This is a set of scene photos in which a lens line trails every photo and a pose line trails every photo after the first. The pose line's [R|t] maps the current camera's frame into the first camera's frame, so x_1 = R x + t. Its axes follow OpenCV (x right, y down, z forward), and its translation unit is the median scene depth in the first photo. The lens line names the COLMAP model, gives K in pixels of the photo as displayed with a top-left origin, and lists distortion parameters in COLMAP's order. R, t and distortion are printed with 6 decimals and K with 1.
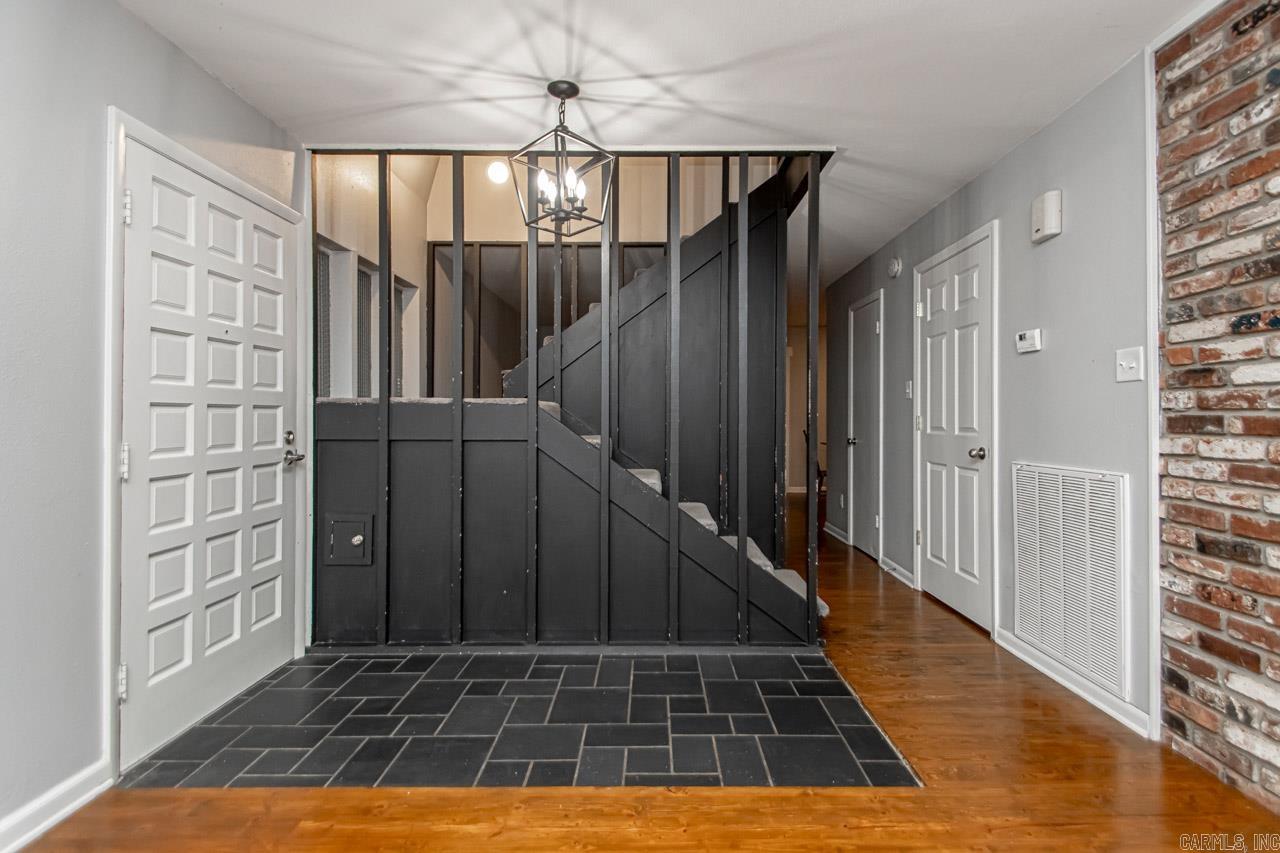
lens RADIAL K [[589.6, 0, 644.1], [0, 589.6, 414.9], [0, 0, 1]] dist [0.024342, -0.013444]
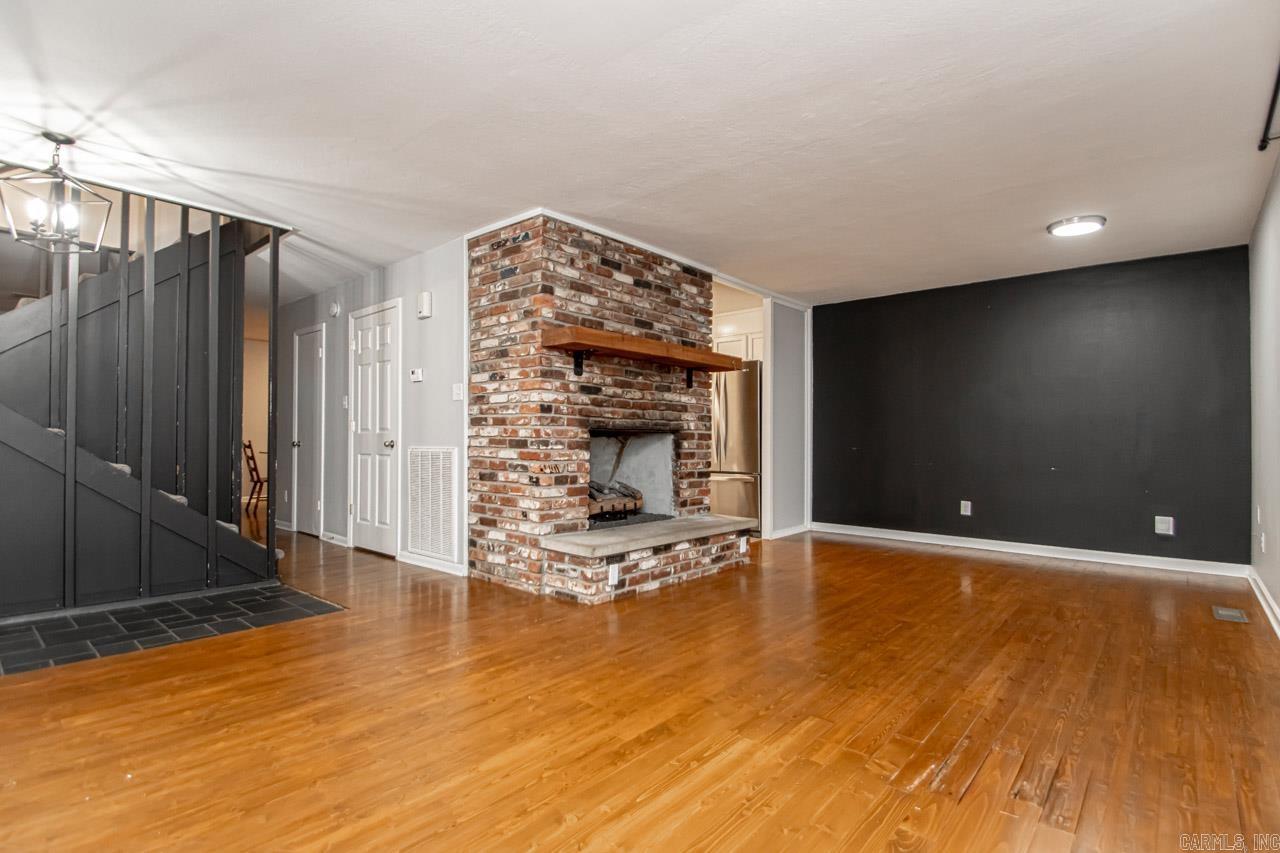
lens RADIAL K [[616.7, 0, 674.0], [0, 616.7, 440.1], [0, 0, 1]] dist [-0.001108, -0.012346]
pose [[0.617140, 0.005811, 0.786832, -0.380002], [-0.007022, 0.999974, -0.001878, 0.080150], [-0.786822, -0.004366, 0.617164, -0.895366]]
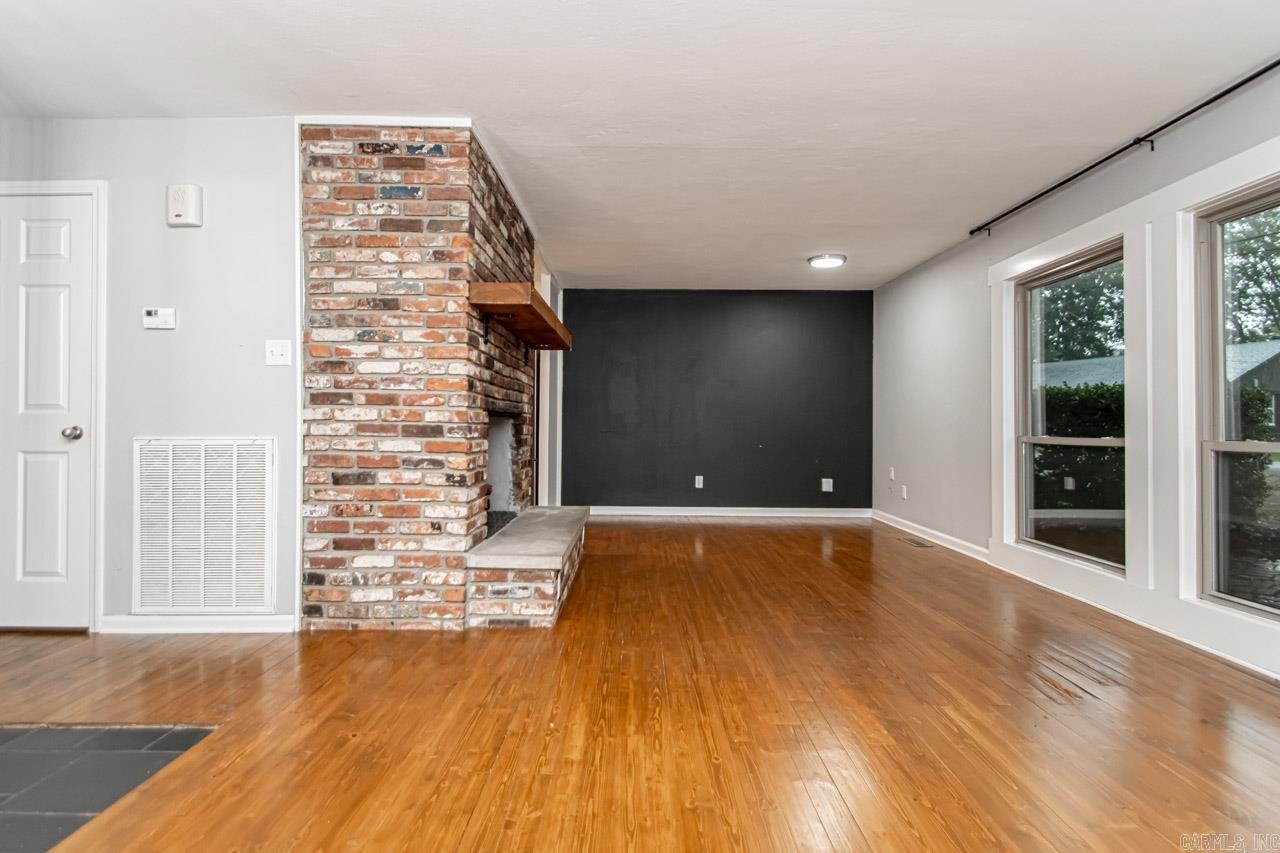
lens RADIAL K [[606.5, 0, 668.8], [0, 606.5, 423.3], [0, 0, 1]] dist [0.026276, -0.023112]
pose [[-0.045433, 0.002954, 0.998963, -0.591334], [-0.005513, 0.999980, -0.003207, 0.074739], [-0.998952, -0.005653, -0.045416, 0.228243]]
